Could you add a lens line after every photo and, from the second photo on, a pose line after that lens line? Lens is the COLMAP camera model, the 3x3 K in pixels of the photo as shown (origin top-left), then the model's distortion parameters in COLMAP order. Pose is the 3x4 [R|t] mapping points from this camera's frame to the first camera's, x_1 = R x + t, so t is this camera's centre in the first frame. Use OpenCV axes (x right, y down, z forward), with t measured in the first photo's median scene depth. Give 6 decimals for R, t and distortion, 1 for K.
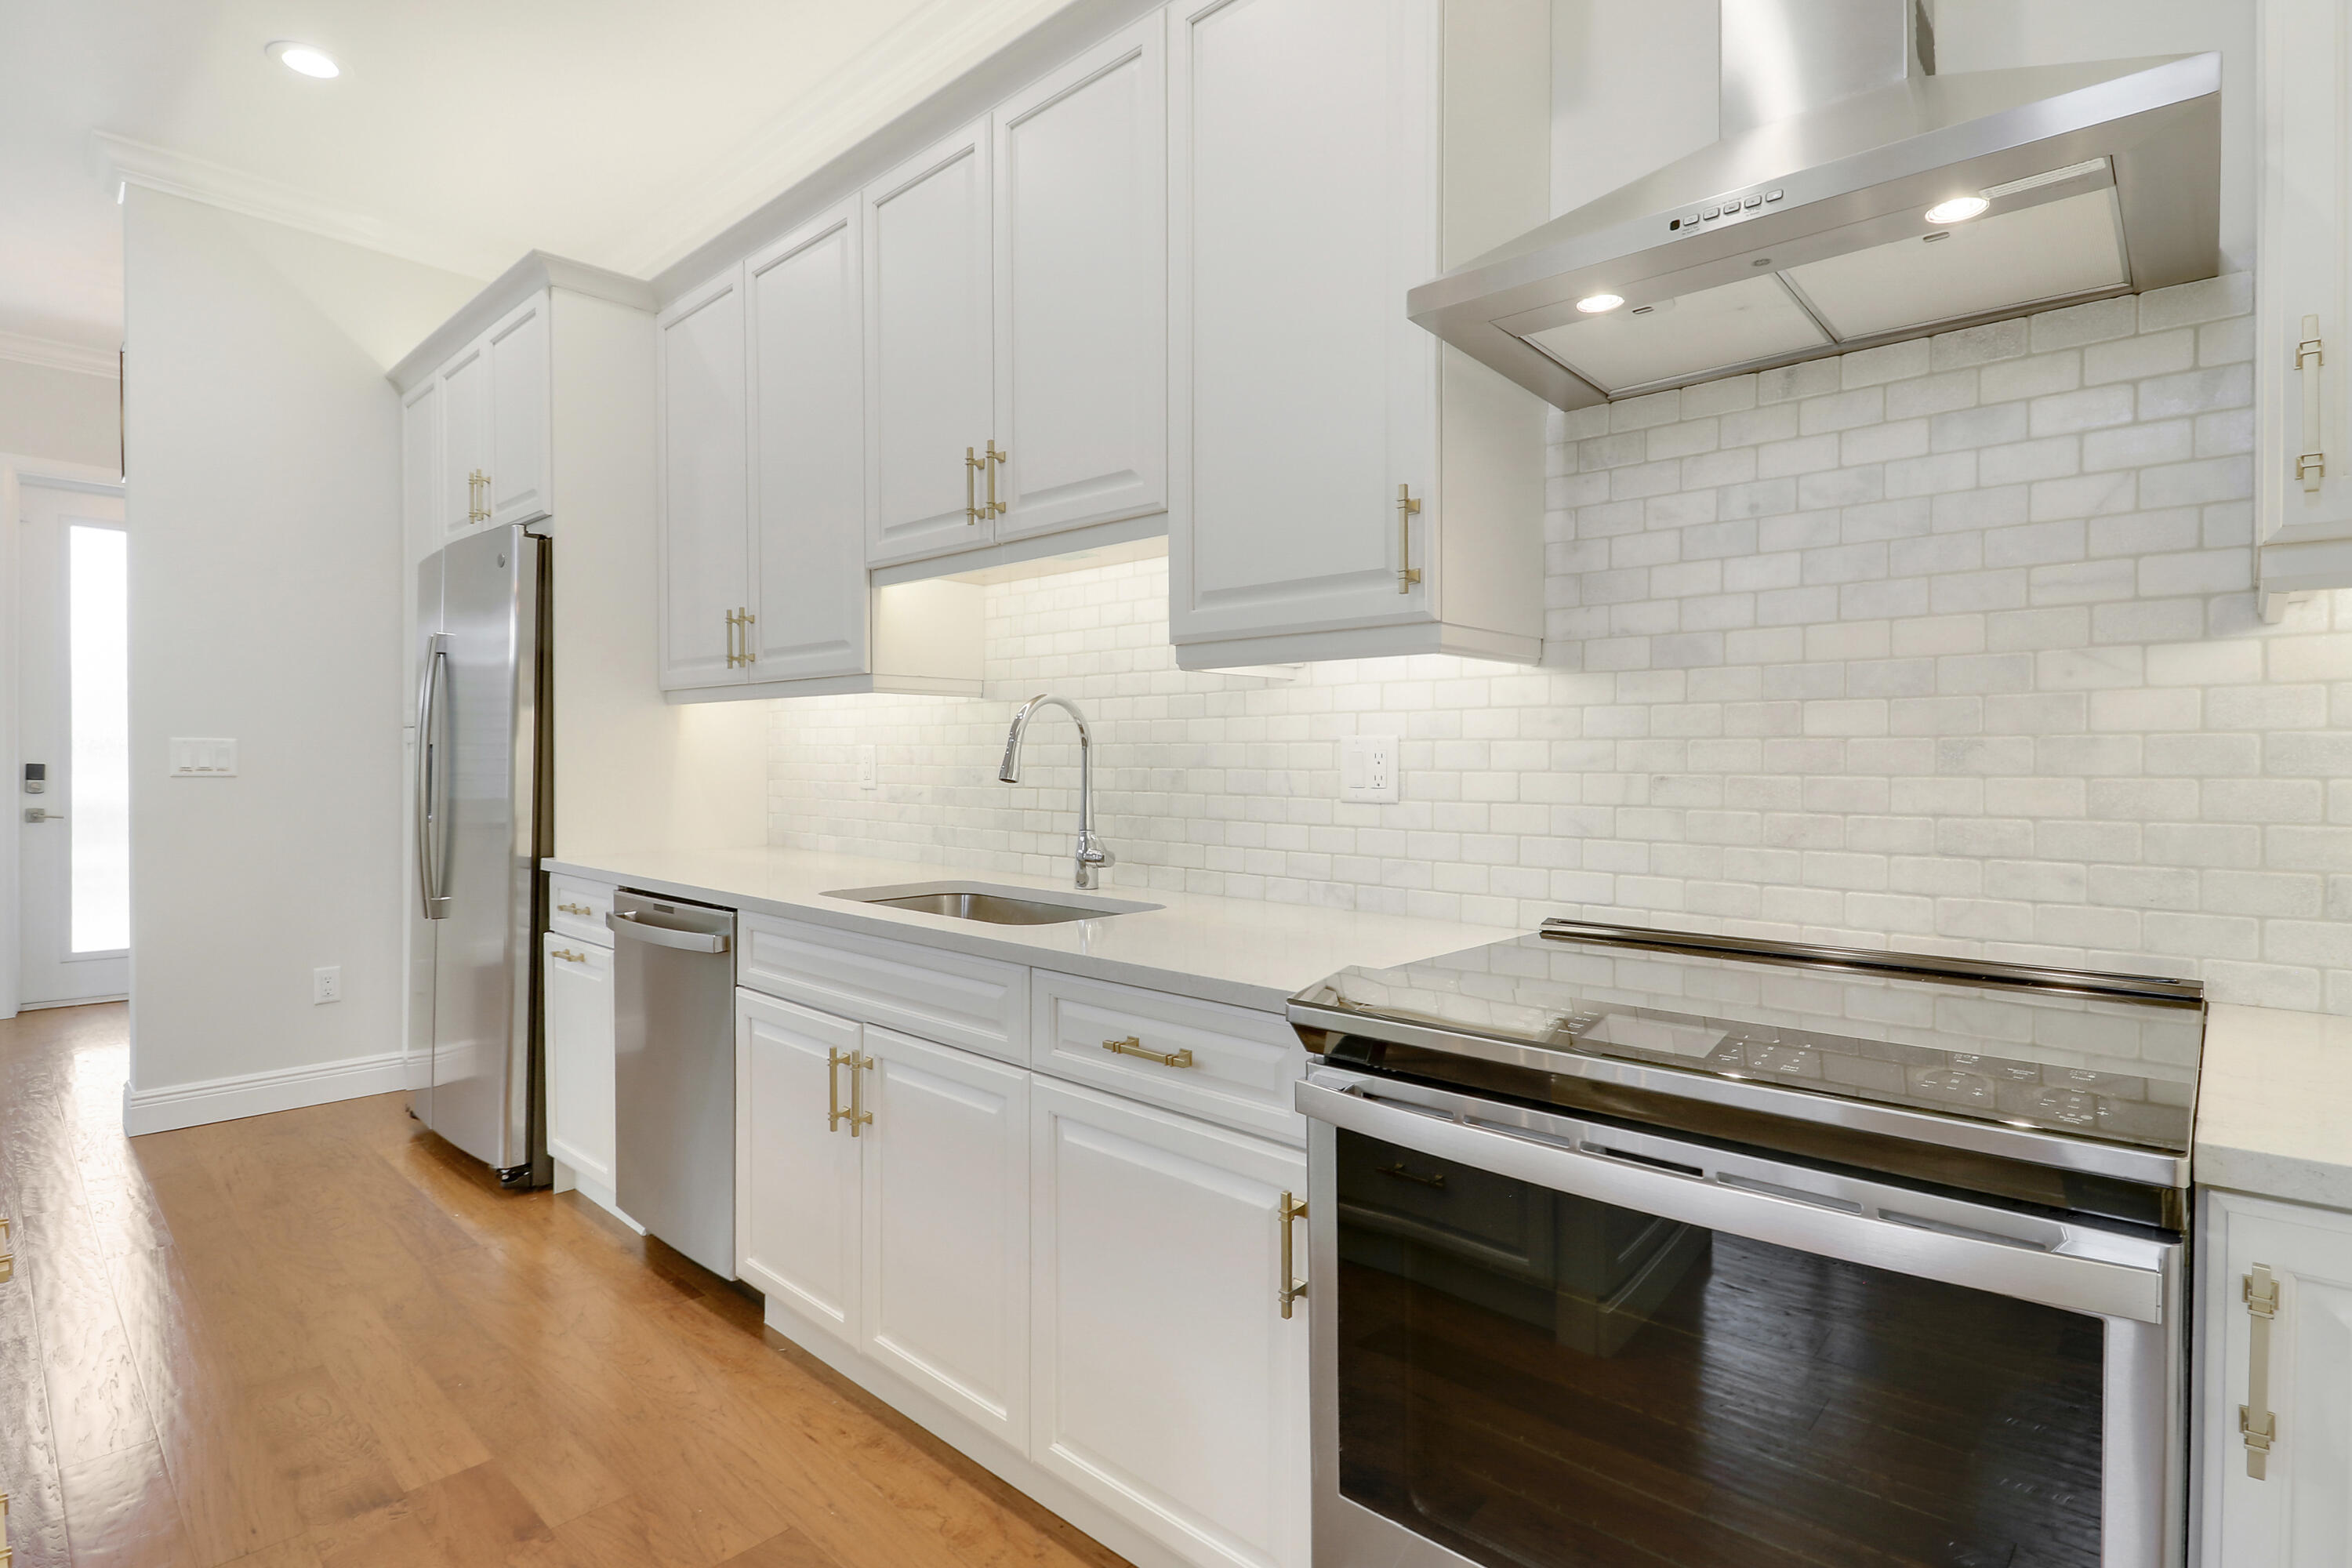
lens RADIAL K [[1133.2, 0, 1191.5], [0, 1133.2, 775.5], [0, 0, 1]] dist [0.001688, -0.000452]
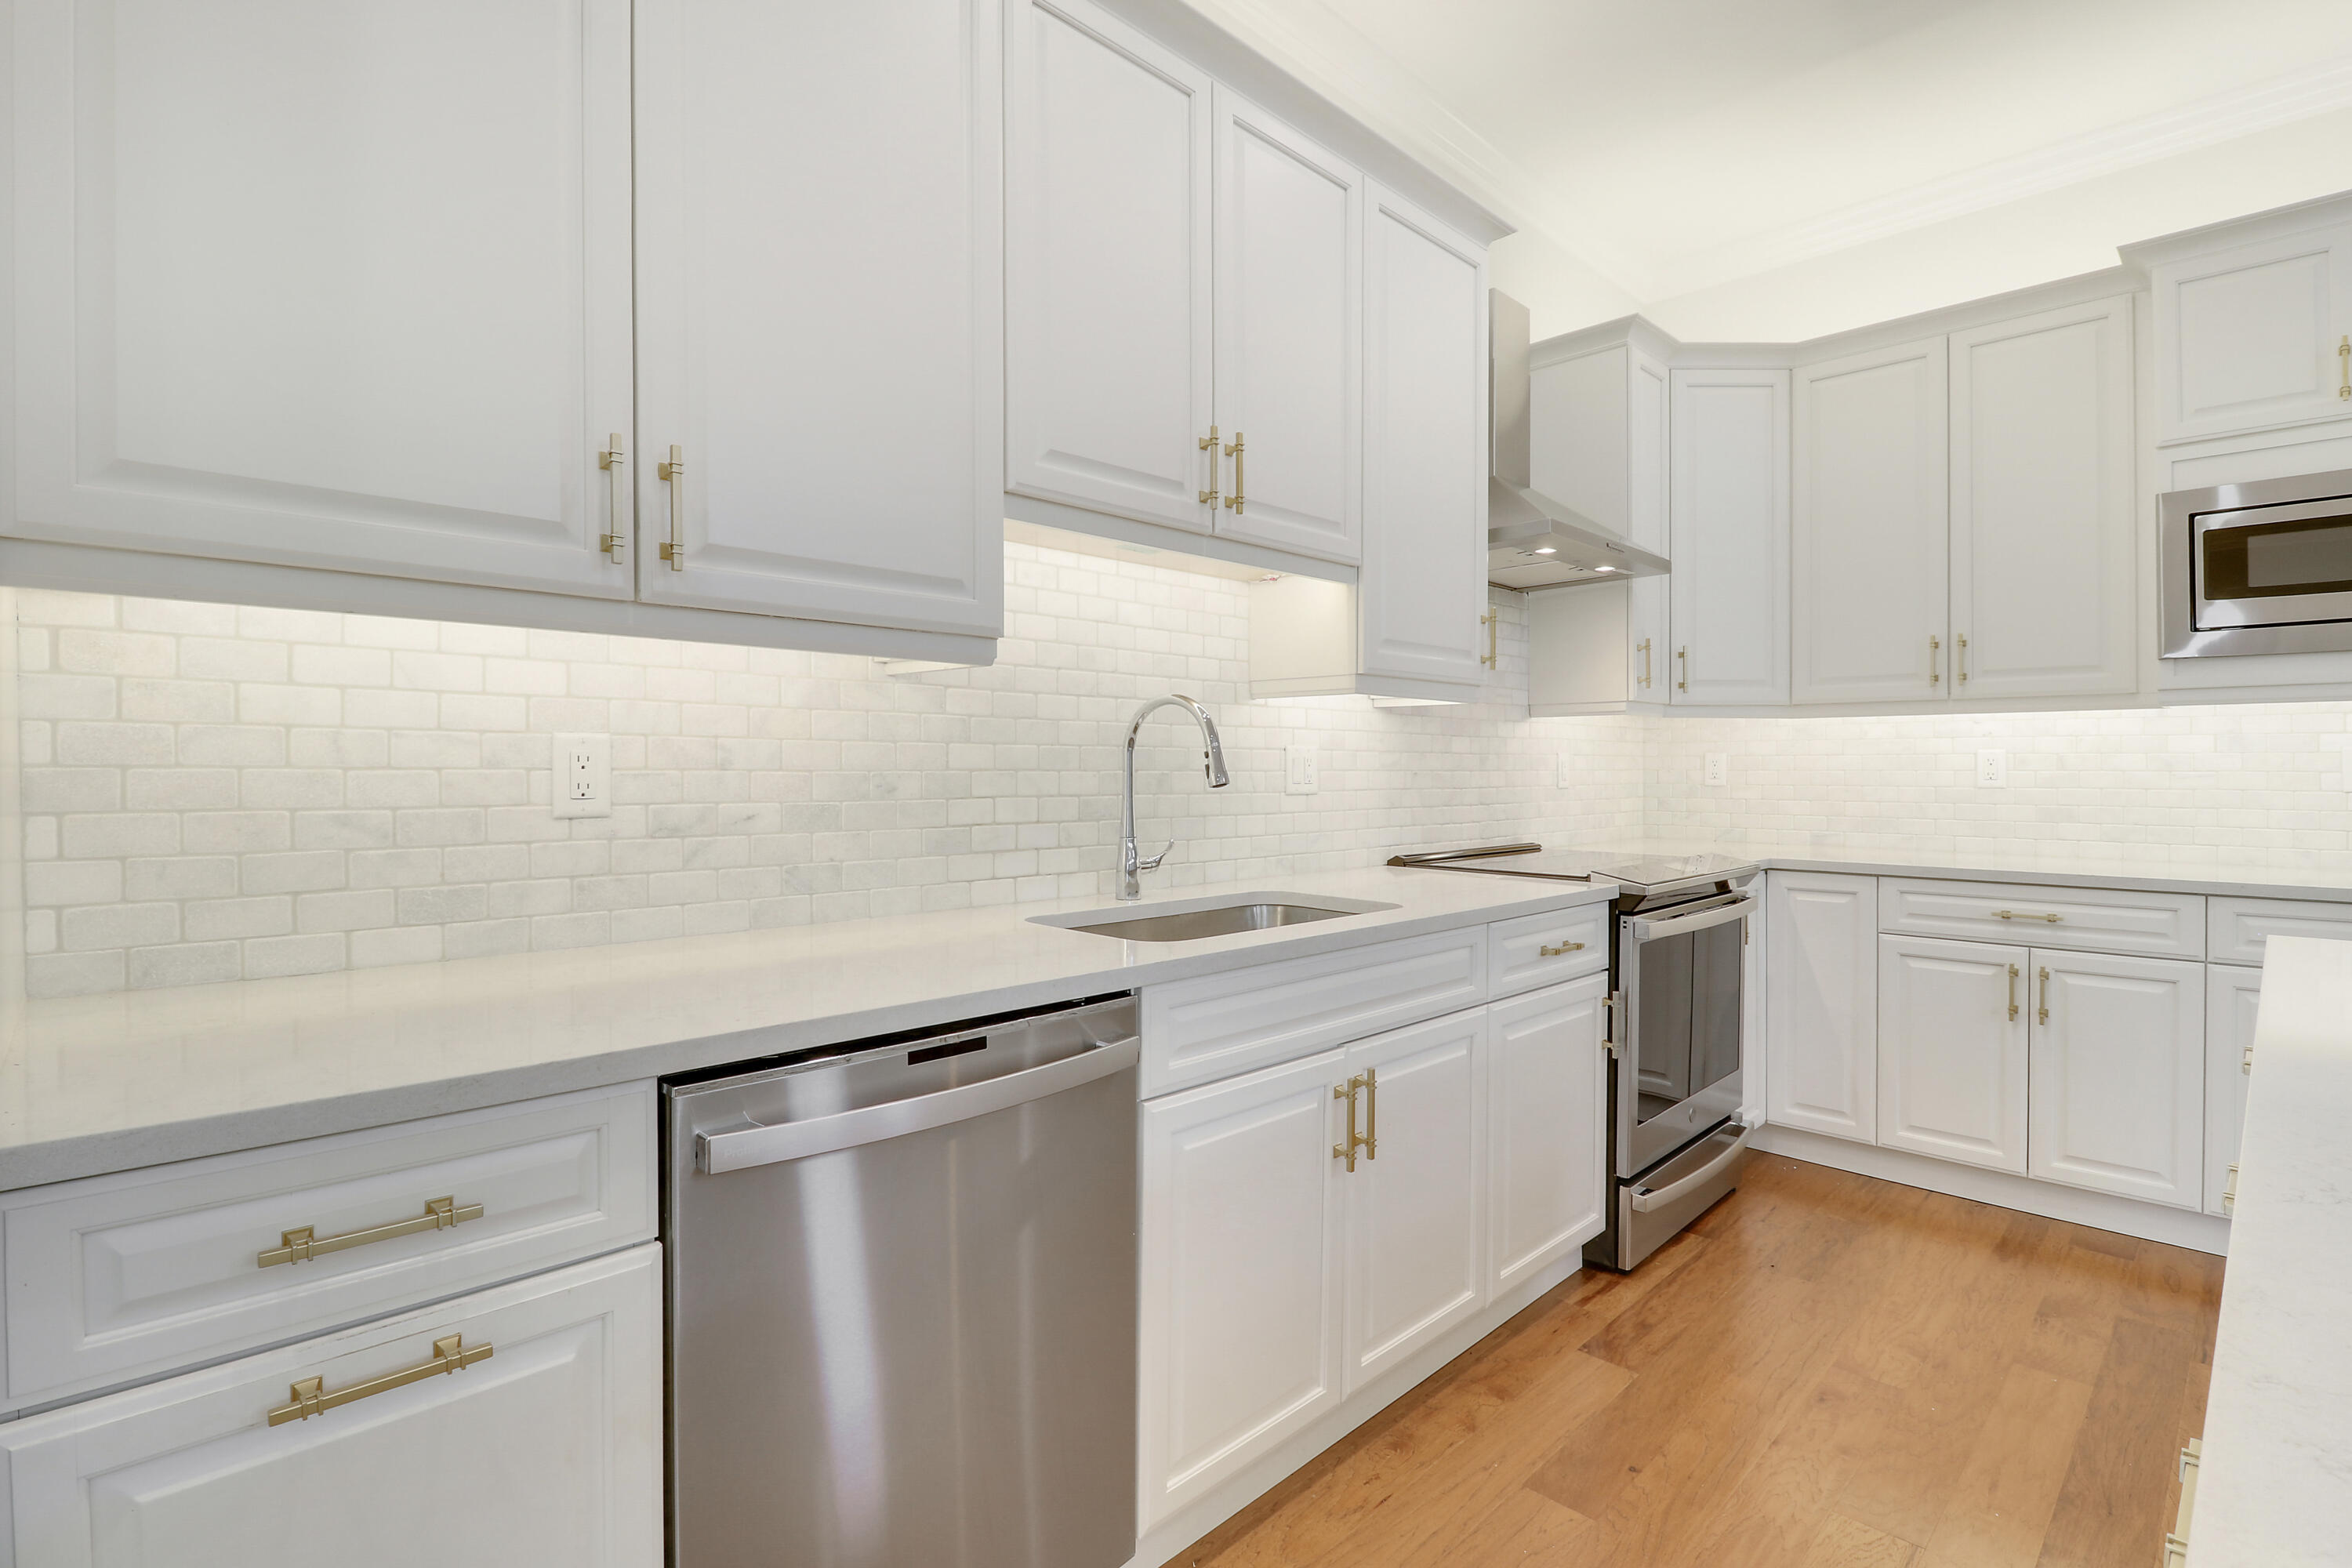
lens RADIAL K [[1102.9, 0, 1178.9], [0, 1102.9, 761.8], [0, 0, 1]] dist [0.002498, -0.009925]
pose [[0.056701, 0.000967, 0.998391, -1.081512], [0.010596, 0.999943, -0.001571, -0.013975], [-0.998335, 0.010668, 0.056688, 0.968906]]
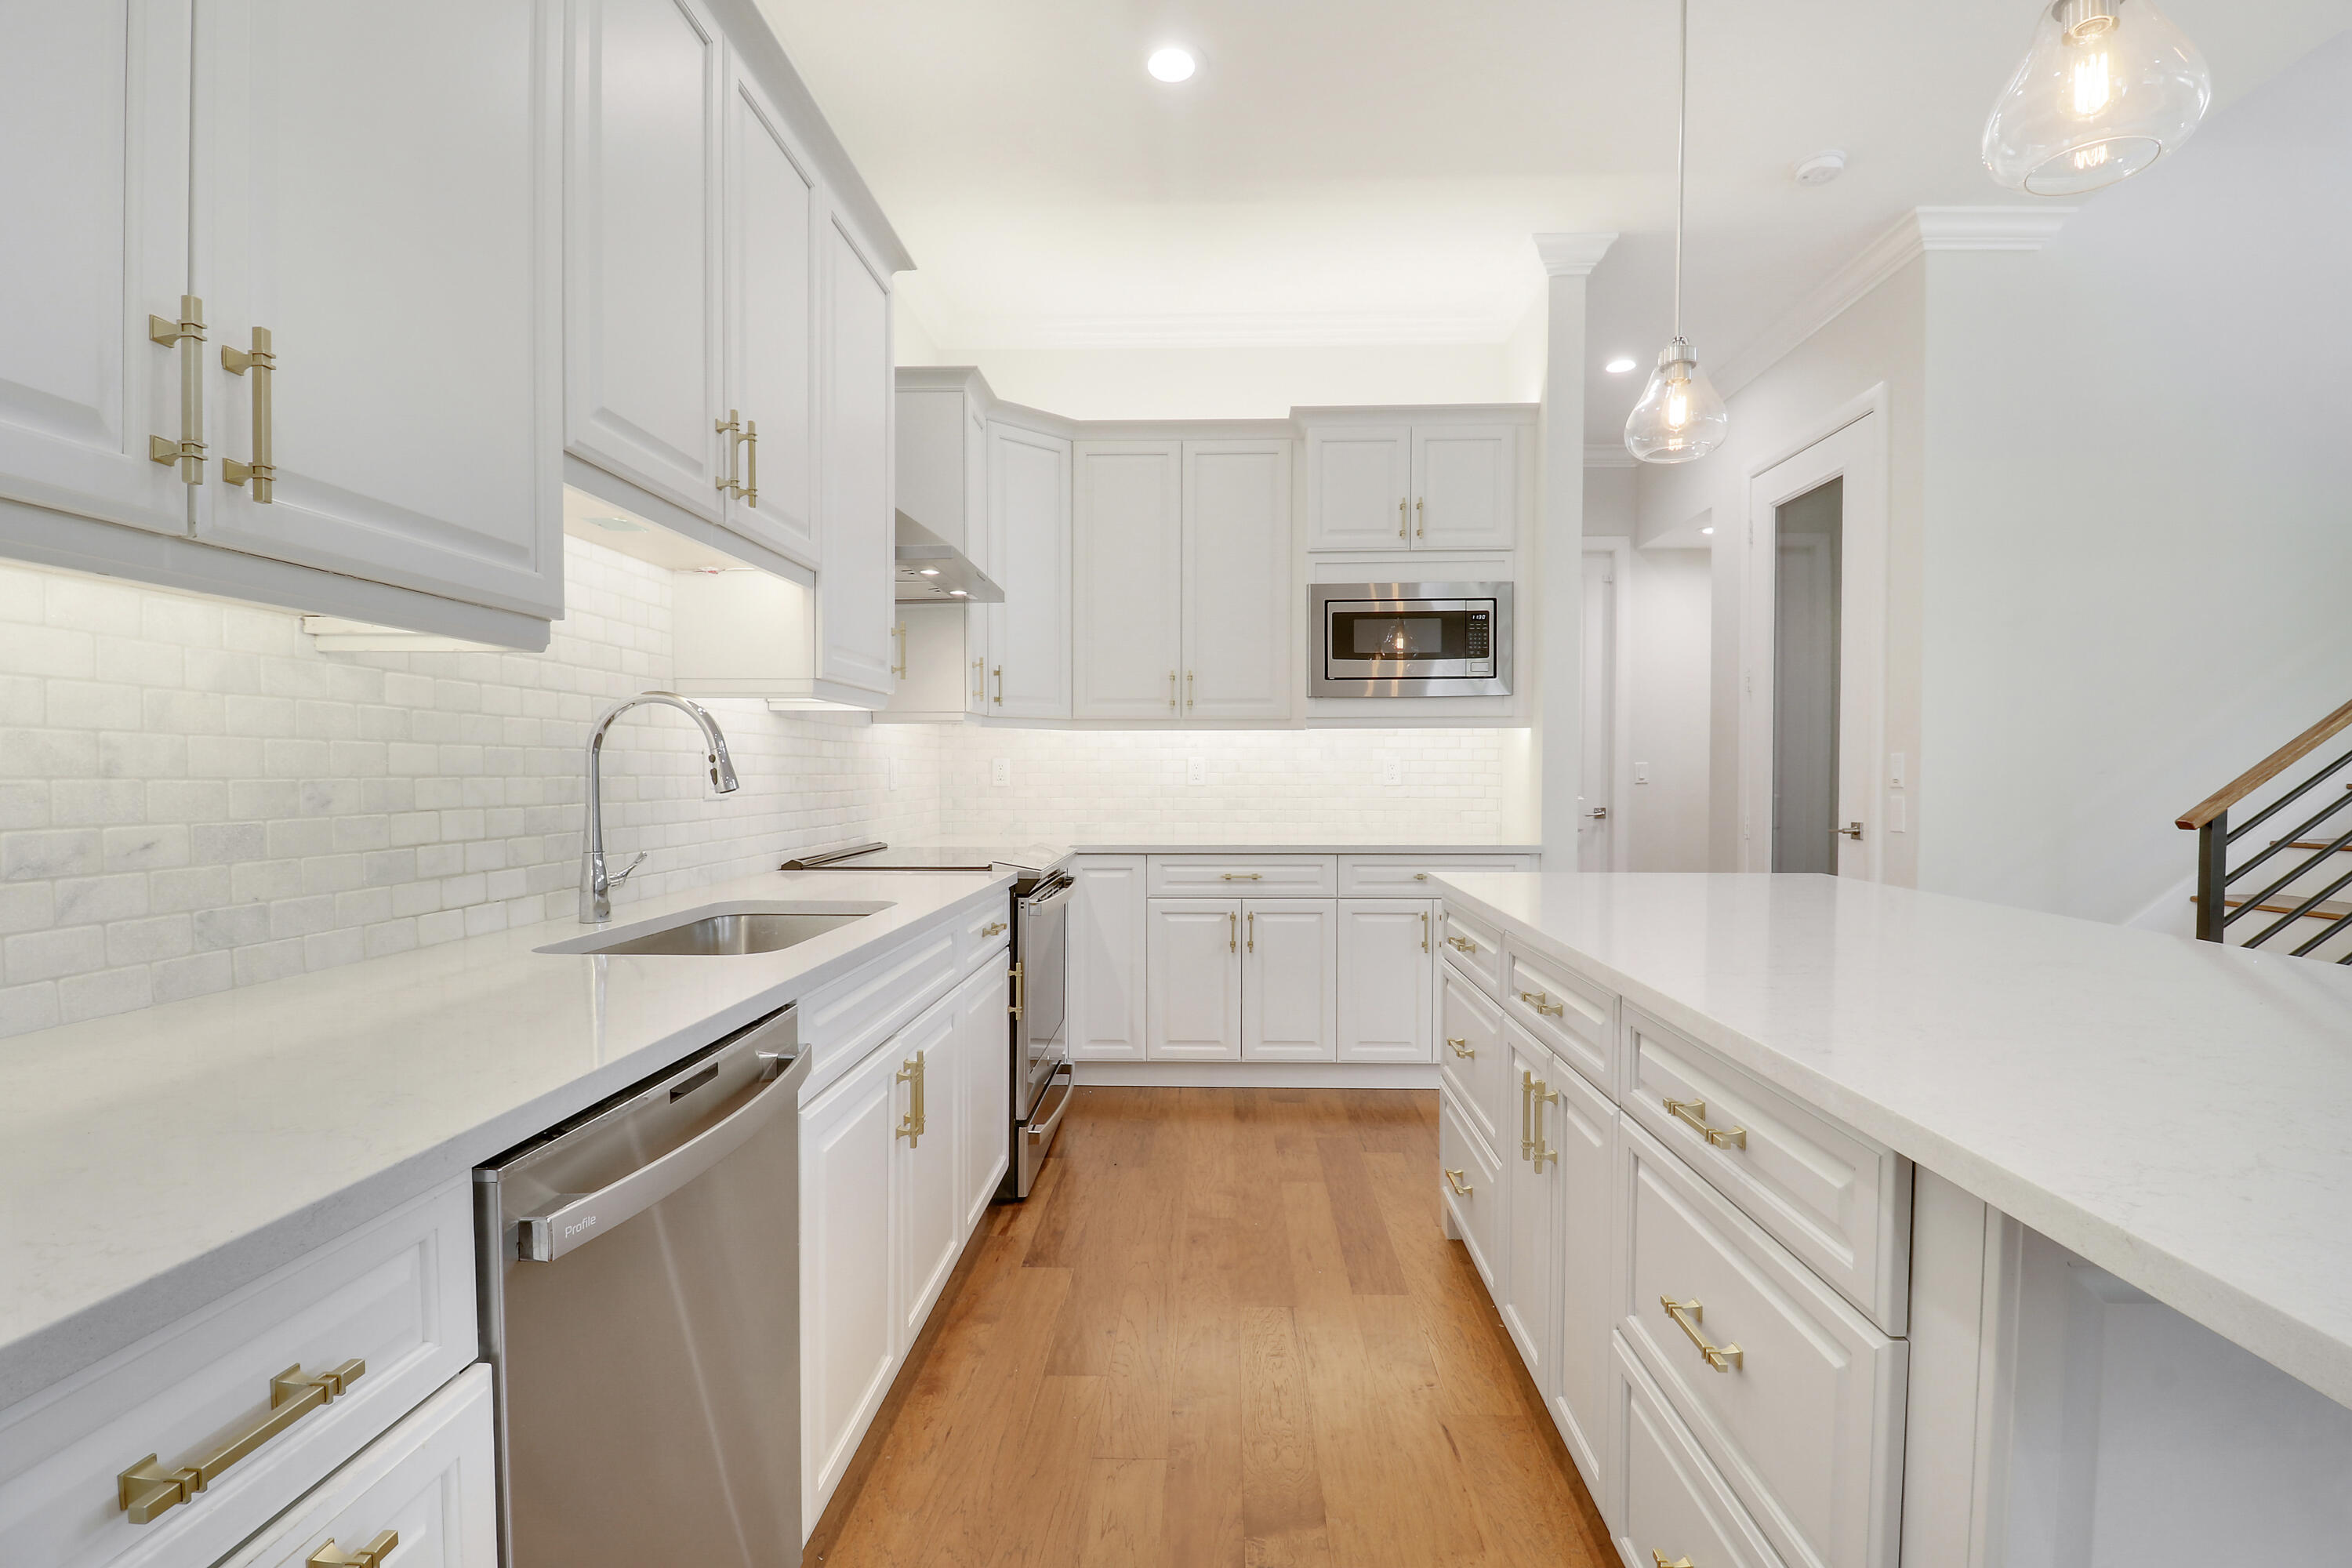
lens RADIAL K [[1111.0, 0, 1188.8], [0, 1111.0, 801.0], [0, 0, 1]] dist [0.000561, -0.000344]
pose [[-0.647005, -0.024596, 0.762089, -1.068532], [0.006960, 0.999247, 0.038159, -0.018601], [-0.762454, 0.029993, -0.646347, 1.278522]]
